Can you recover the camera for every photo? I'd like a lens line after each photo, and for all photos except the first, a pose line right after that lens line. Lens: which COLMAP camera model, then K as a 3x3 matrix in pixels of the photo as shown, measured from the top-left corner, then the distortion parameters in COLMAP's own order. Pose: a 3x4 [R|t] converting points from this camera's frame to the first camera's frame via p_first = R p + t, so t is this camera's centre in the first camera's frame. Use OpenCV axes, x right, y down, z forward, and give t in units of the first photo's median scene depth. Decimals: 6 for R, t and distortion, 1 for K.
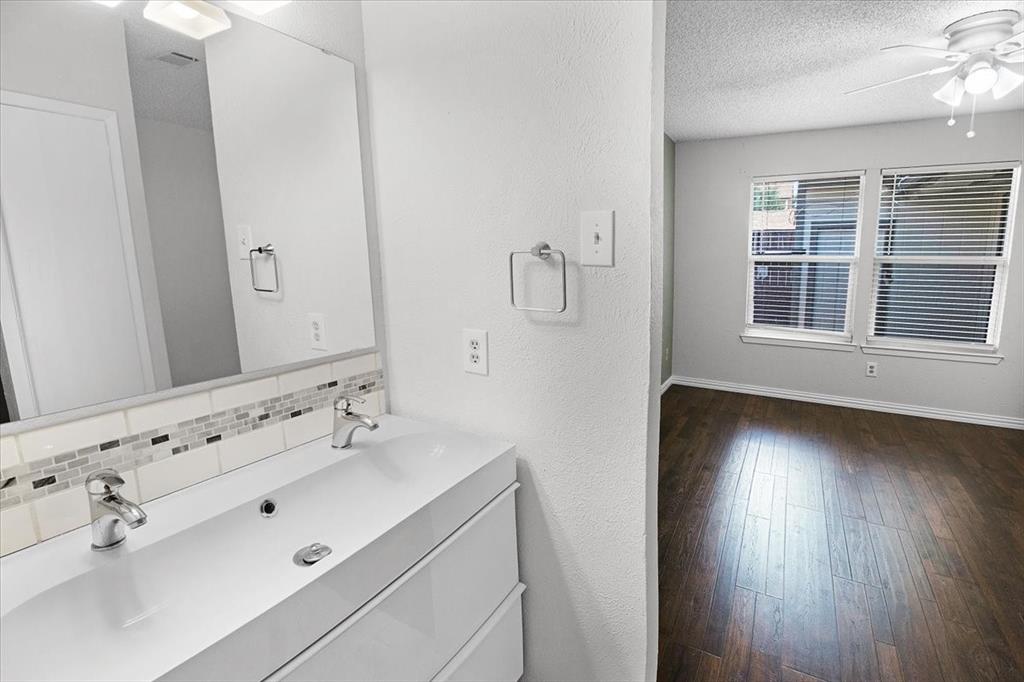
lens RADIAL K [[484.1, 0, 509.1], [0, 484.1, 335.2], [0, 0, 1]] dist [0.000393, -0.000457]
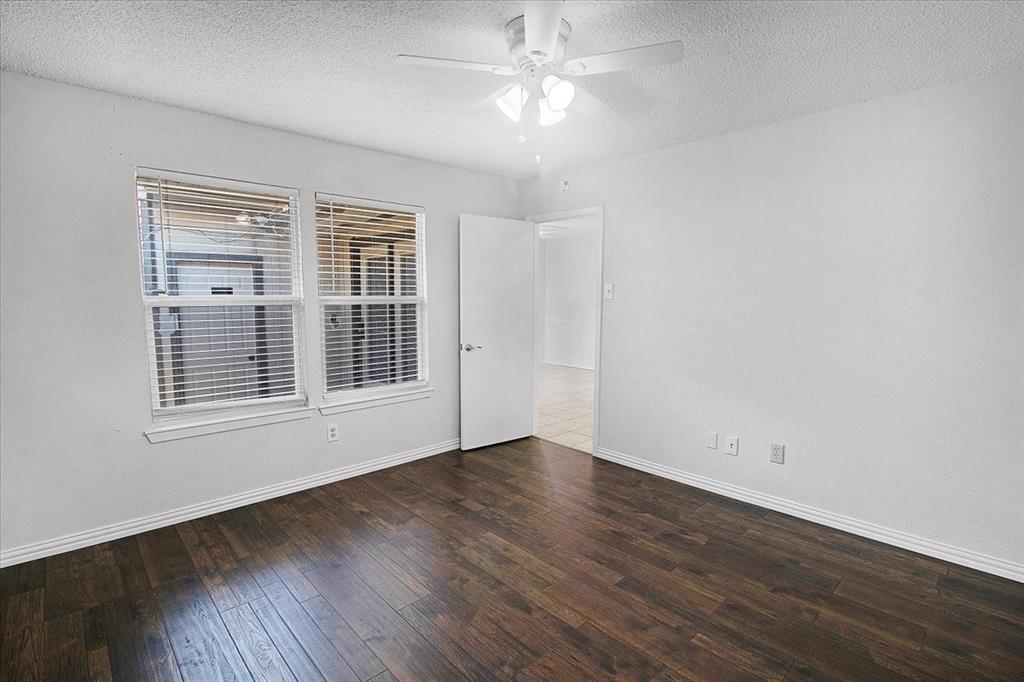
lens RADIAL K [[492.5, 0, 526.8], [0, 492.5, 313.6], [0, 0, 1]] dist [-0.001503, -0.000384]
pose [[0.260235, -0.040891, 0.964679, 0.040527], [0.168170, 0.985752, -0.003582, -0.070633], [-0.950787, 0.163162, 0.263404, 0.444155]]
